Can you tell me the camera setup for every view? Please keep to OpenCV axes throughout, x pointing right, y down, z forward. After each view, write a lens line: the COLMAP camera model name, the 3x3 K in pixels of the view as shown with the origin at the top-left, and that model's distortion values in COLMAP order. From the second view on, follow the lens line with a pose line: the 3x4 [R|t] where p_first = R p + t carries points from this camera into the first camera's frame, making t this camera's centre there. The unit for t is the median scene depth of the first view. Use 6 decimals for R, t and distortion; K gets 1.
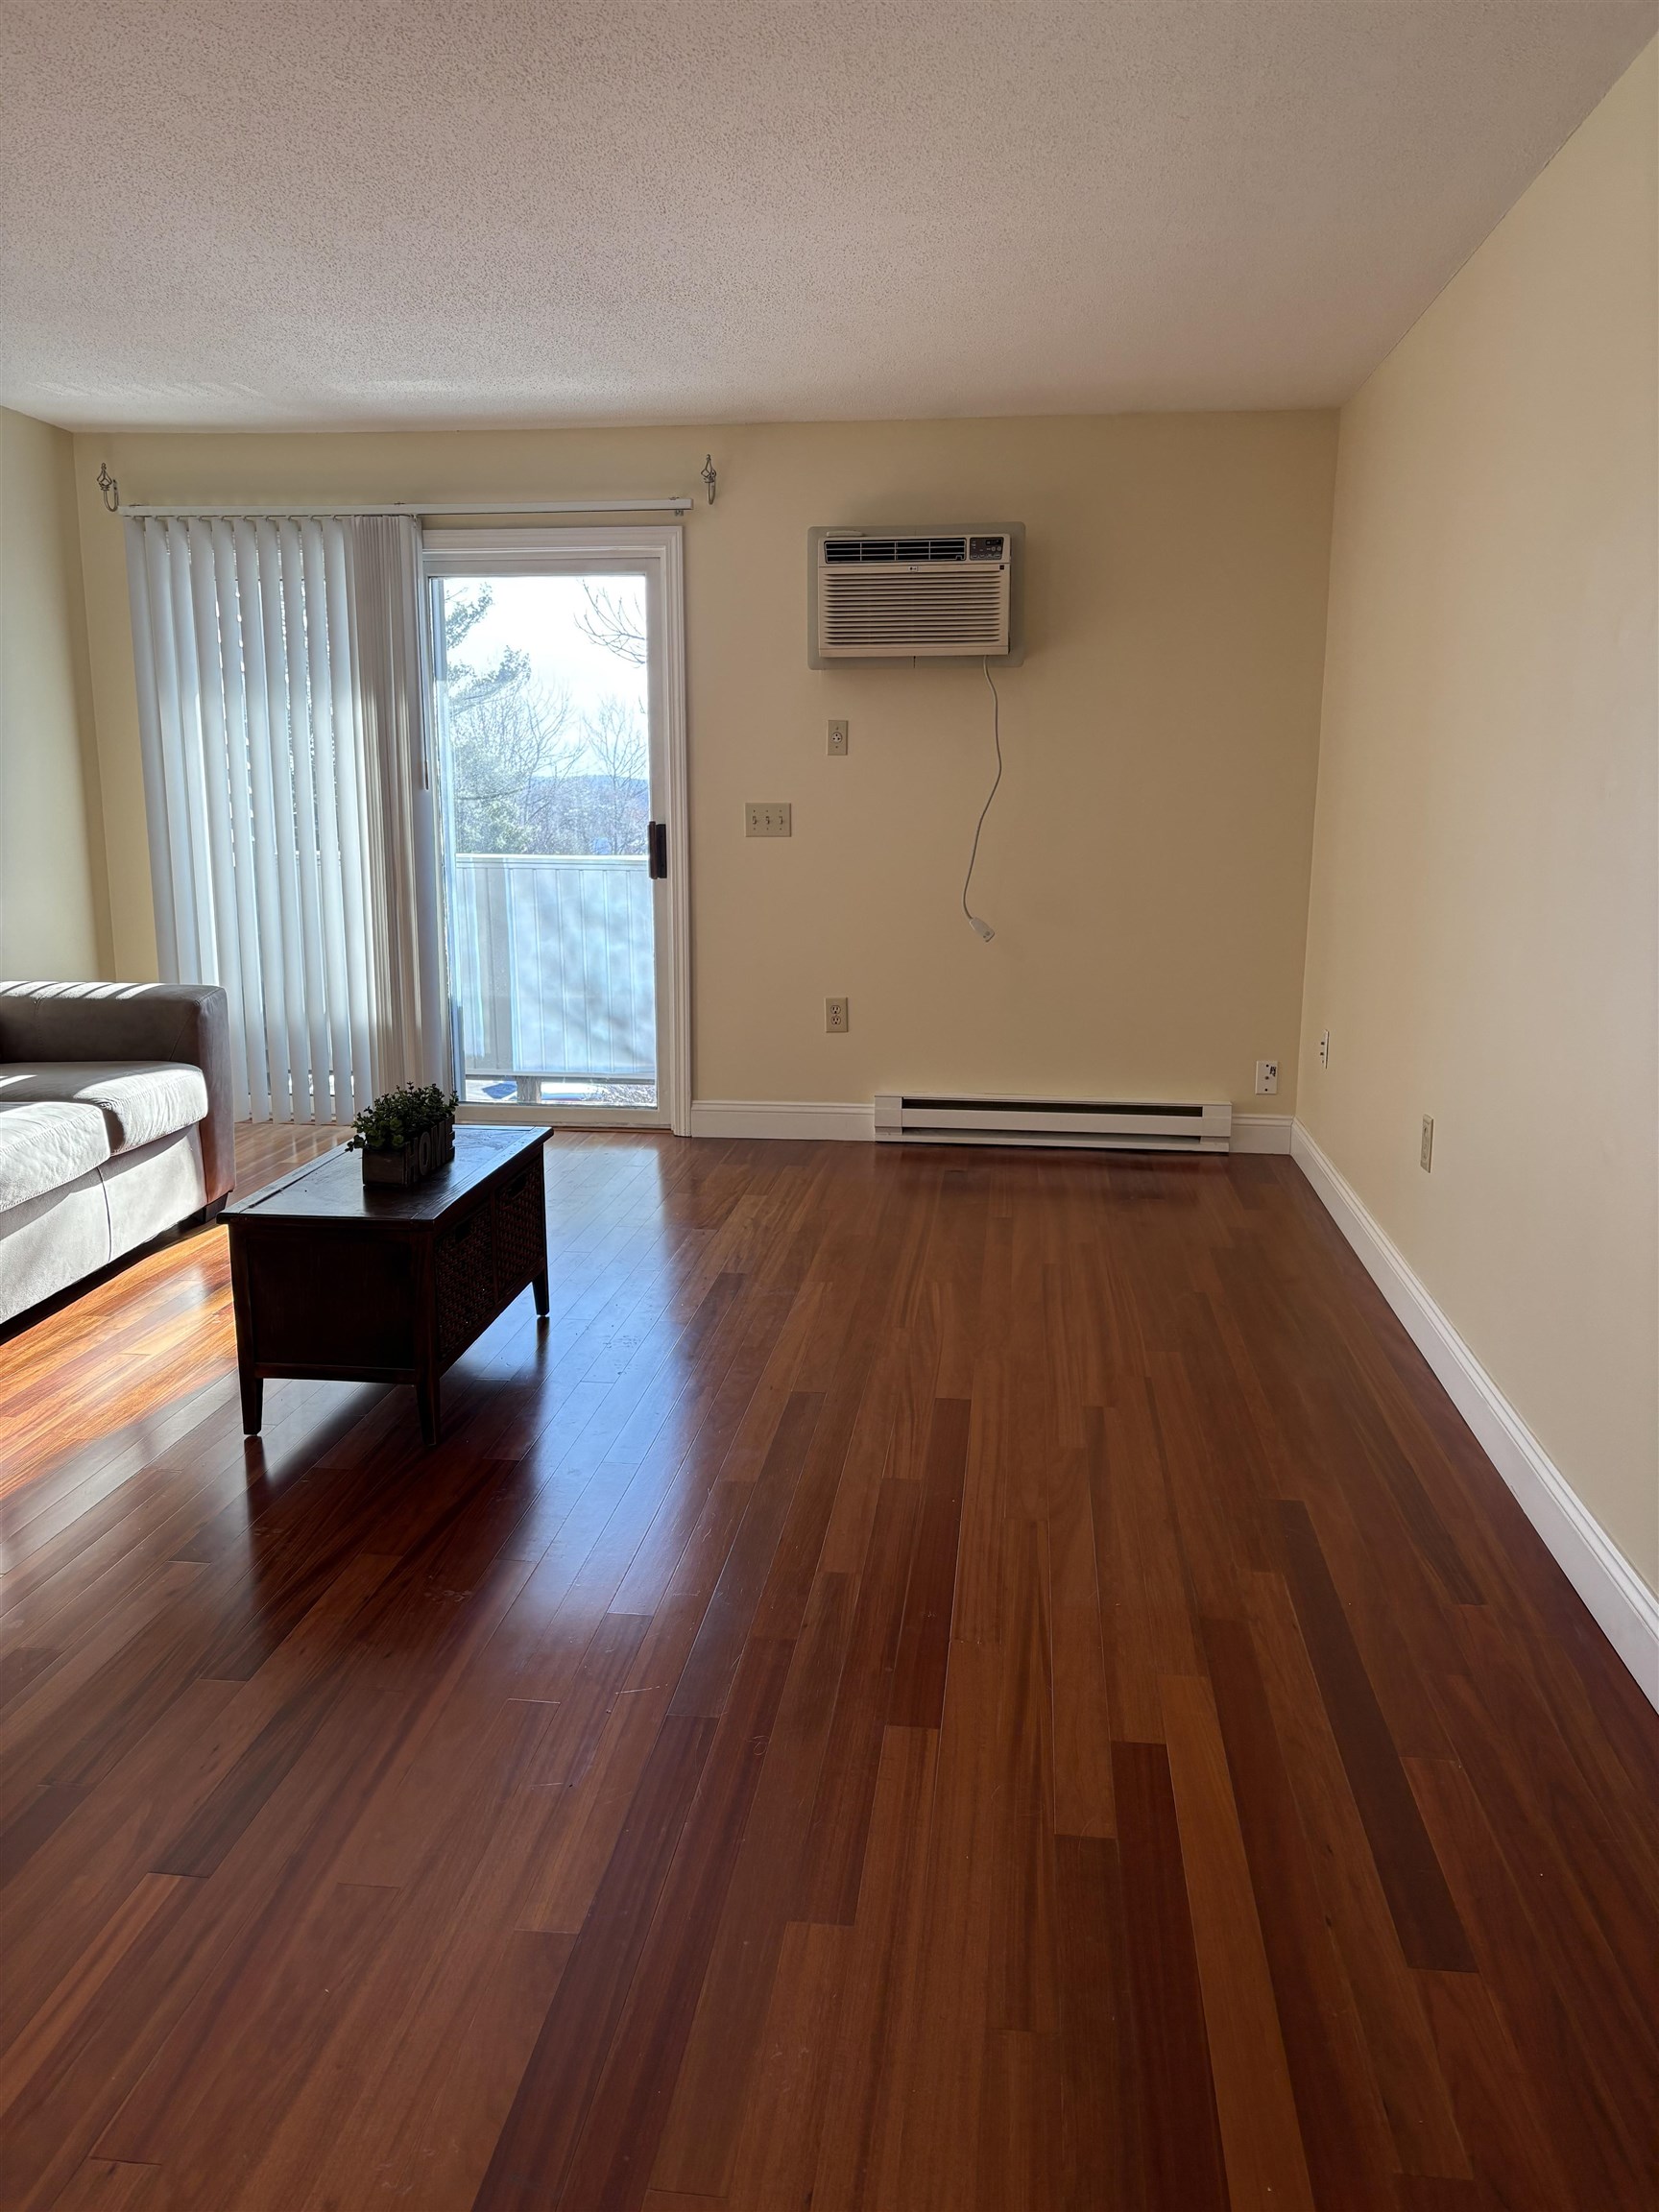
lens RADIAL K [[1668.8, 0, 829.5], [0, 1668.8, 1106.0], [0, 0, 1]] dist [0.014902, 0.000818]
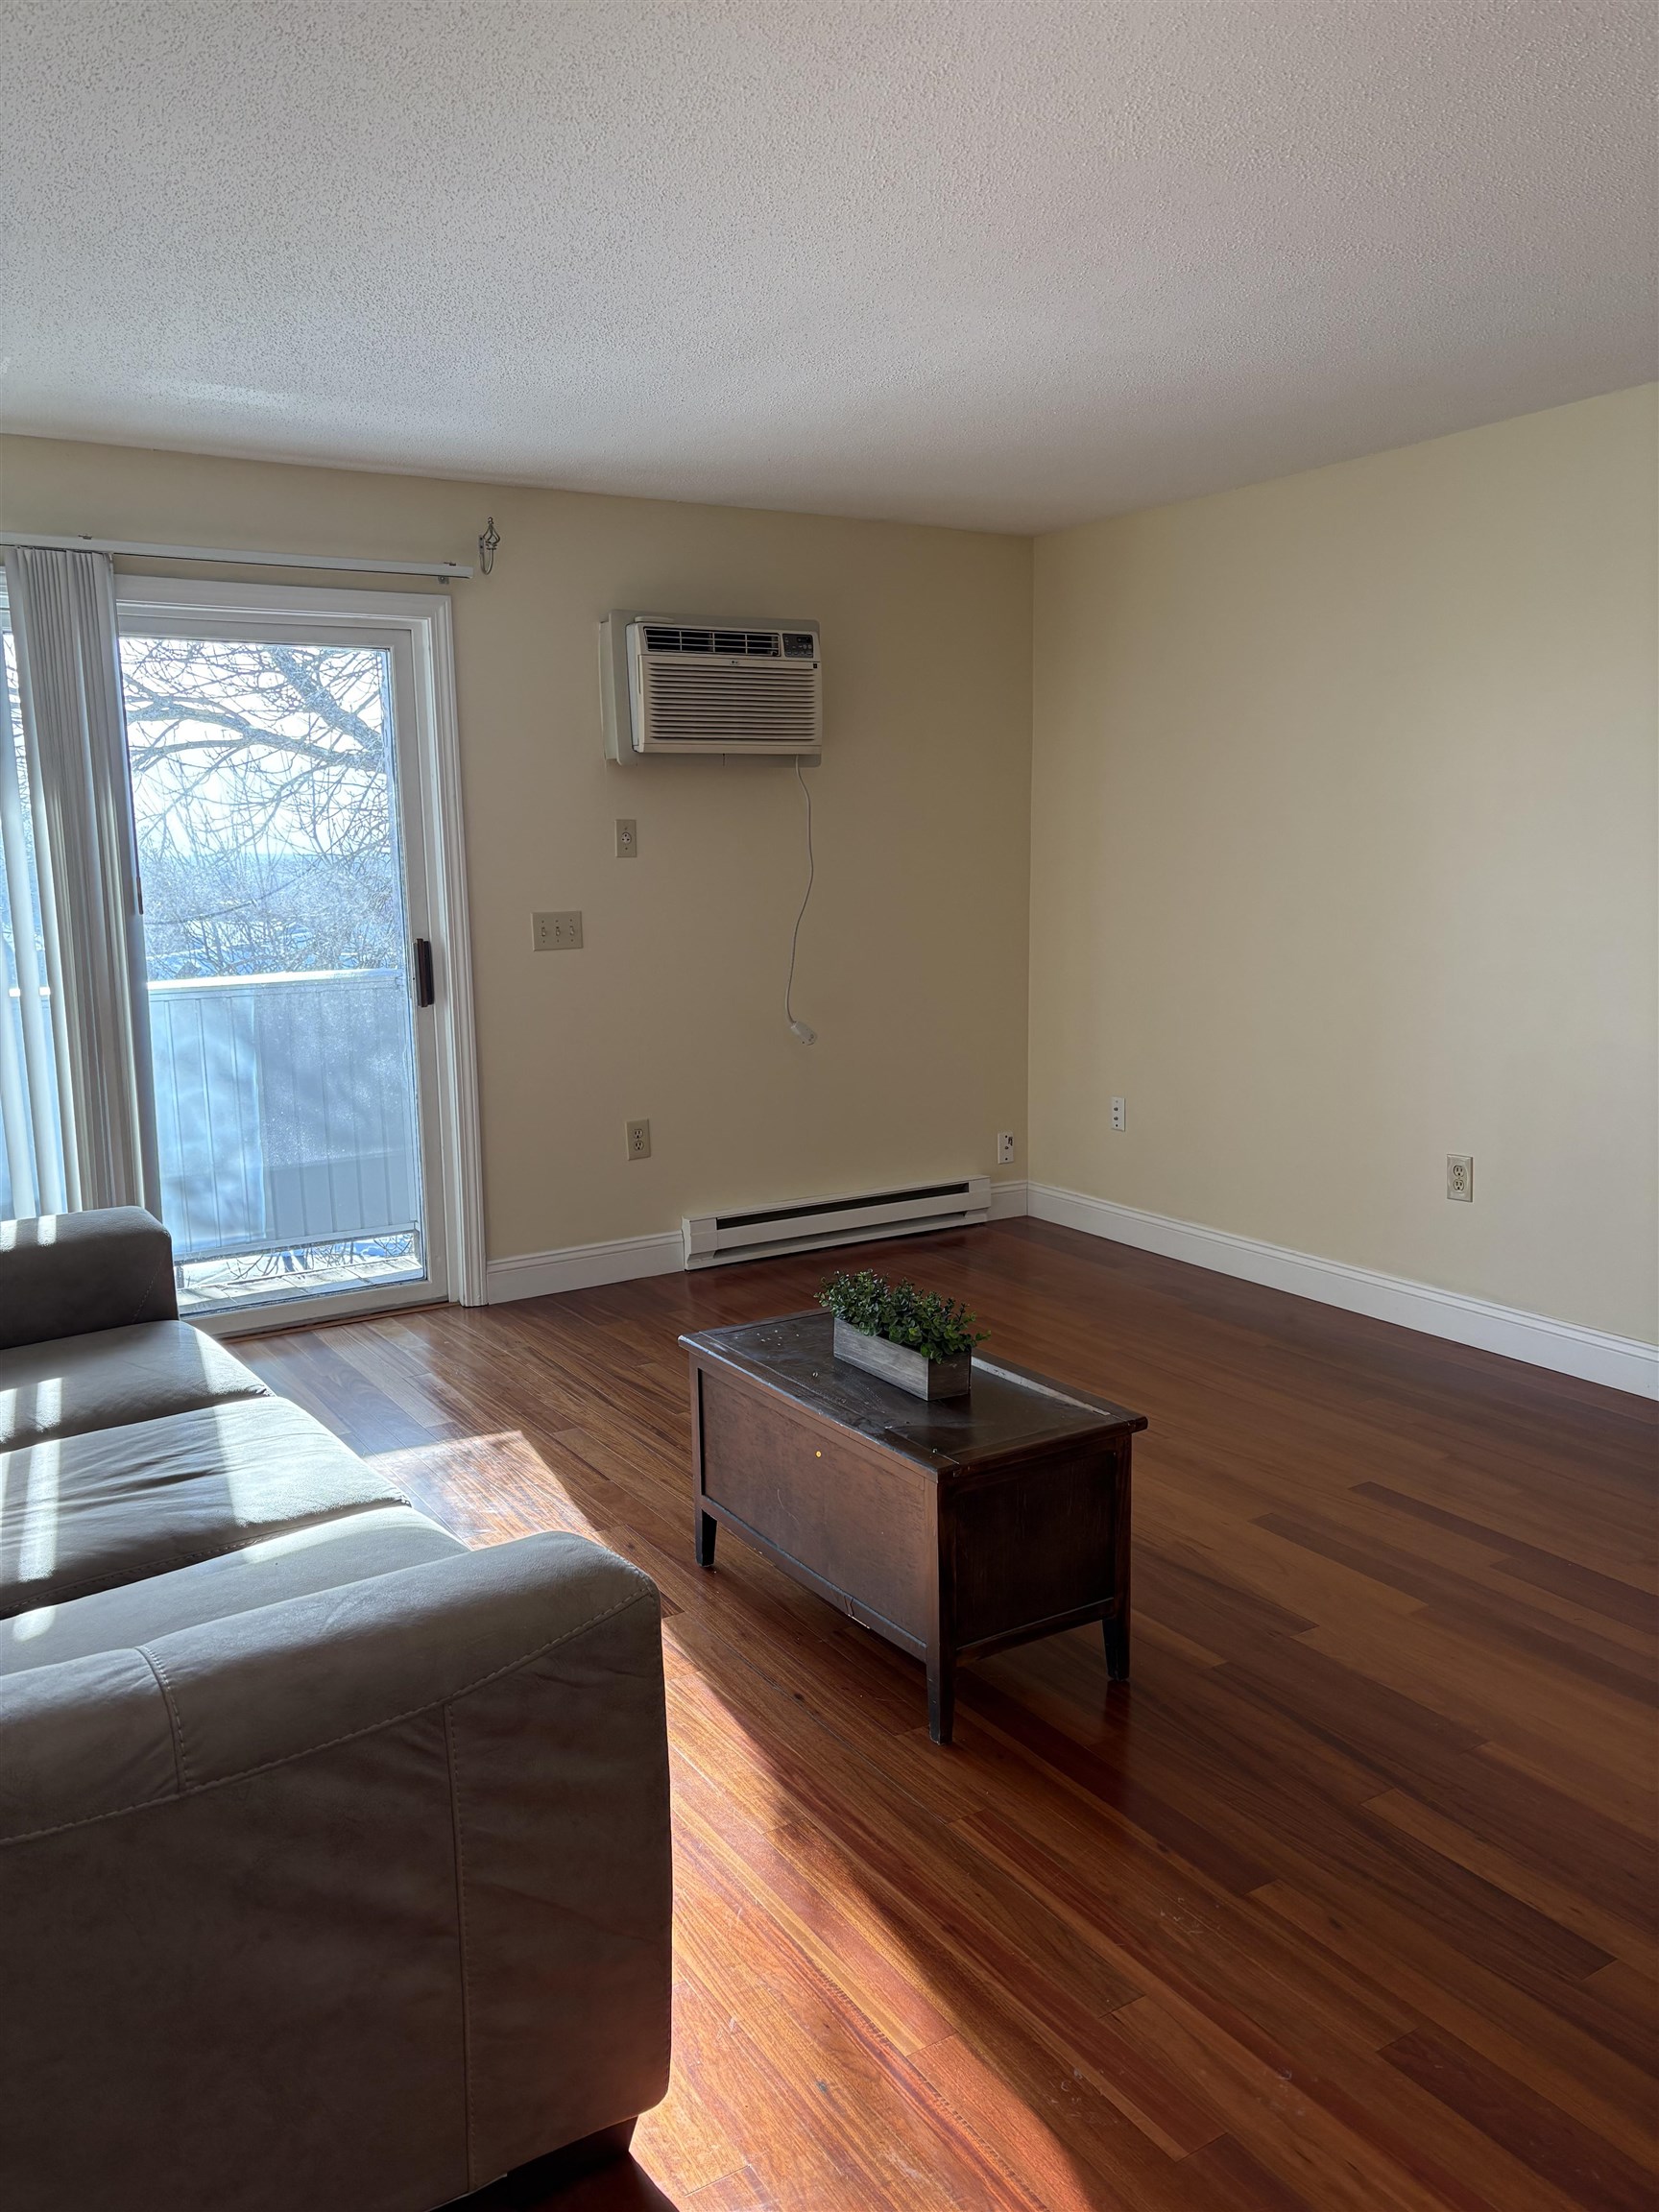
lens RADIAL K [[1668.8, 0, 829.5], [0, 1668.8, 1106.0], [0, 0, 1]] dist [0.014902, 0.000818]
pose [[0.780871, -0.112776, 0.614429, -0.508796], [0.137630, 0.990460, 0.006884, -0.070002], [-0.609343, 0.079188, 0.788942, 0.235361]]
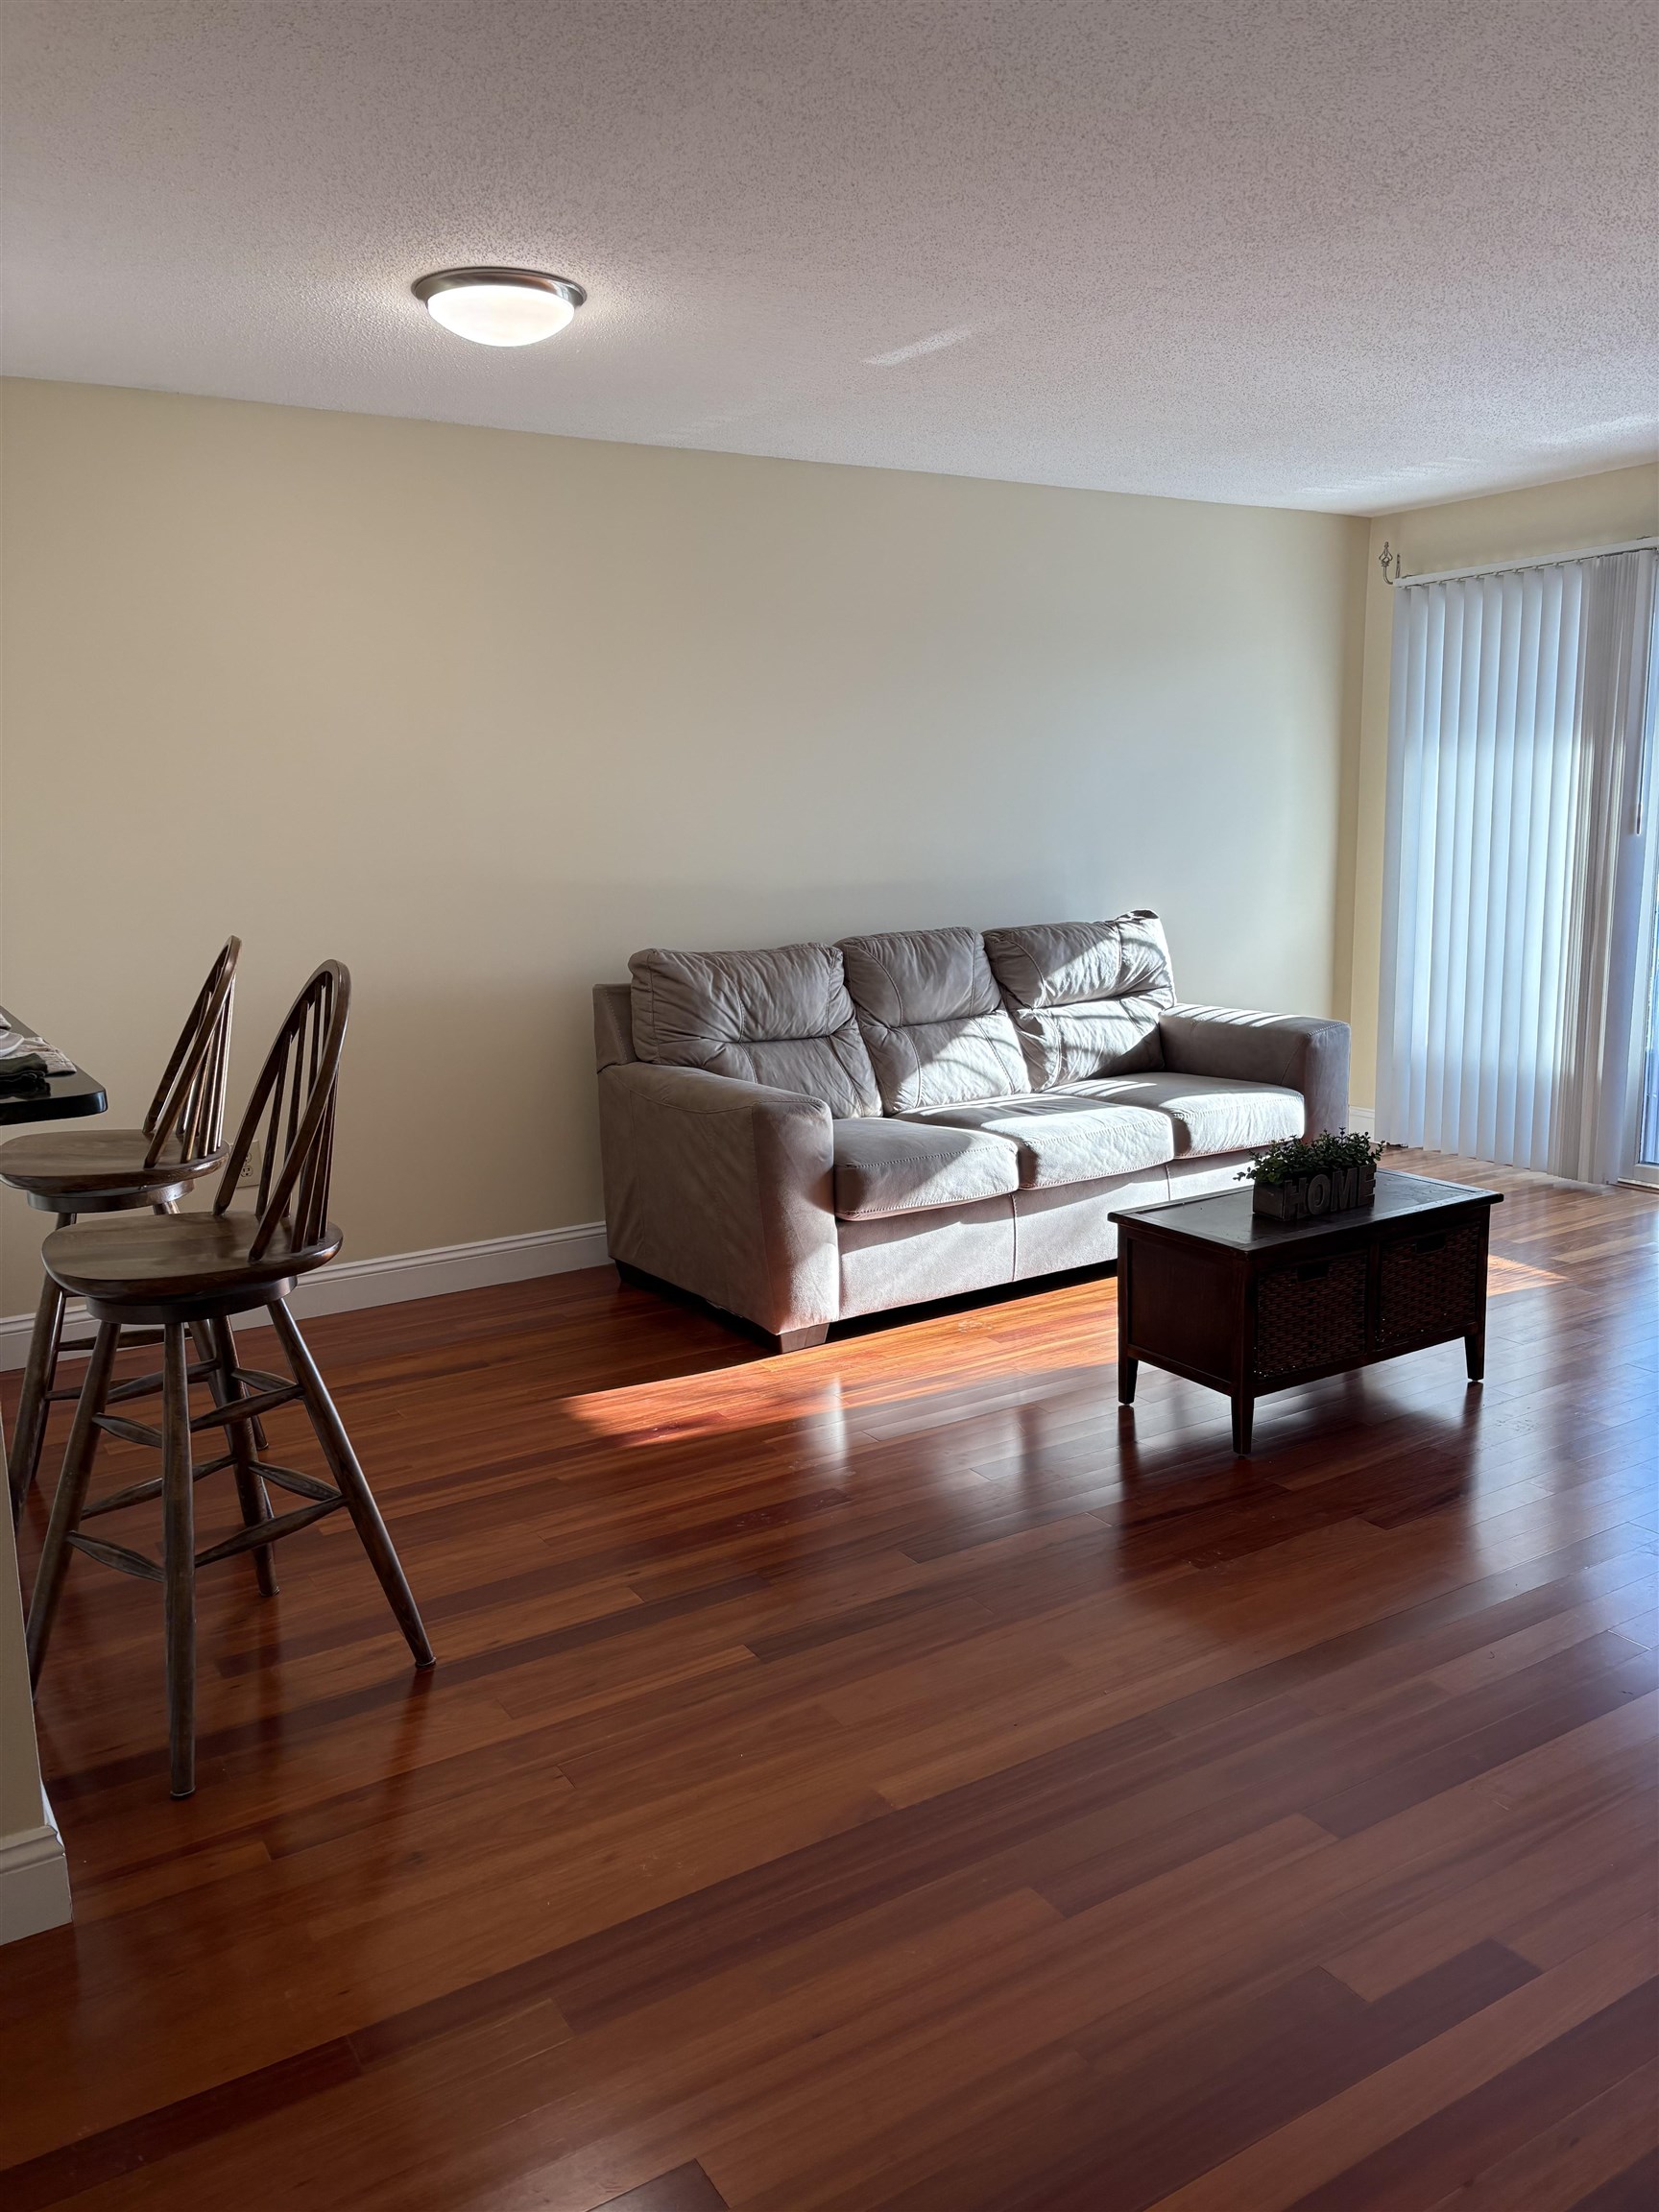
lens RADIAL K [[1668.8, 0, 829.5], [0, 1668.8, 1106.0], [0, 0, 1]] dist [0.014902, 0.000818]
pose [[0.617259, 0.117171, -0.777986, 0.255311], [-0.124880, 0.990903, 0.050157, -0.027111], [0.776786, 0.066195, 0.626277, 0.054819]]
